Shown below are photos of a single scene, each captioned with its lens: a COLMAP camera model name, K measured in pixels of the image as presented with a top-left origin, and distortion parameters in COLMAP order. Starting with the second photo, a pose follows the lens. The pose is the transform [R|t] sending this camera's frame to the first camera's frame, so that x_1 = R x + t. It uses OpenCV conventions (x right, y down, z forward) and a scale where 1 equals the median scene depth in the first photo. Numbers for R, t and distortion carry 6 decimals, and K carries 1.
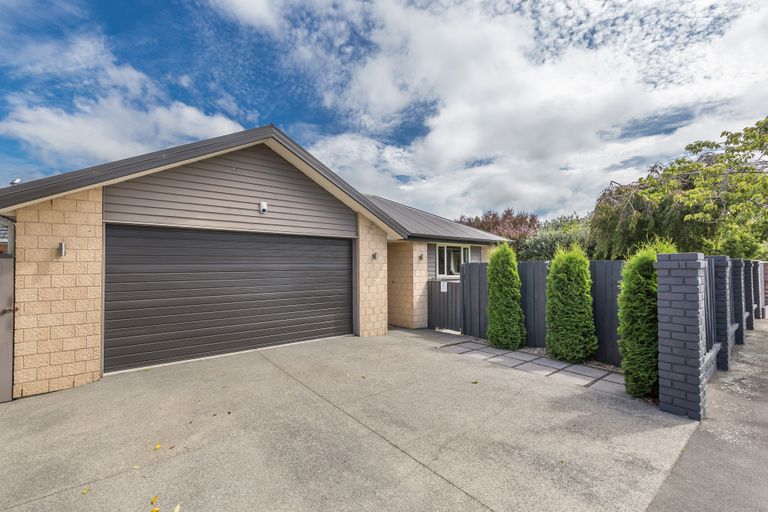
lens RADIAL K [[334.2, 0, 384.0], [0, 334.2, 256.0], [0, 0, 1]] dist [0.000425, -0.000614]
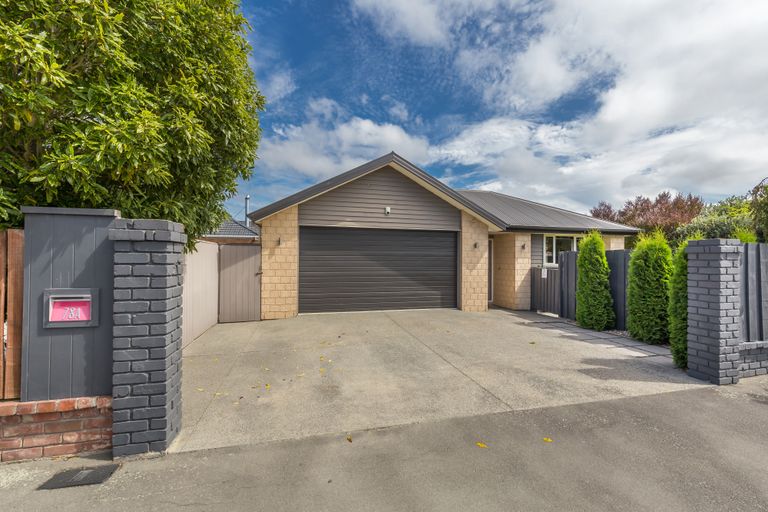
lens RADIAL K [[334.2, 0, 384.0], [0, 334.2, 256.0], [0, 0, 1]] dist [0.000425, -0.000614]
pose [[0.910651, 0.008455, -0.413090, 0.194909], [0.001464, 0.999718, 0.023689, 0.010622], [0.413174, -0.022177, 0.910382, -0.270289]]
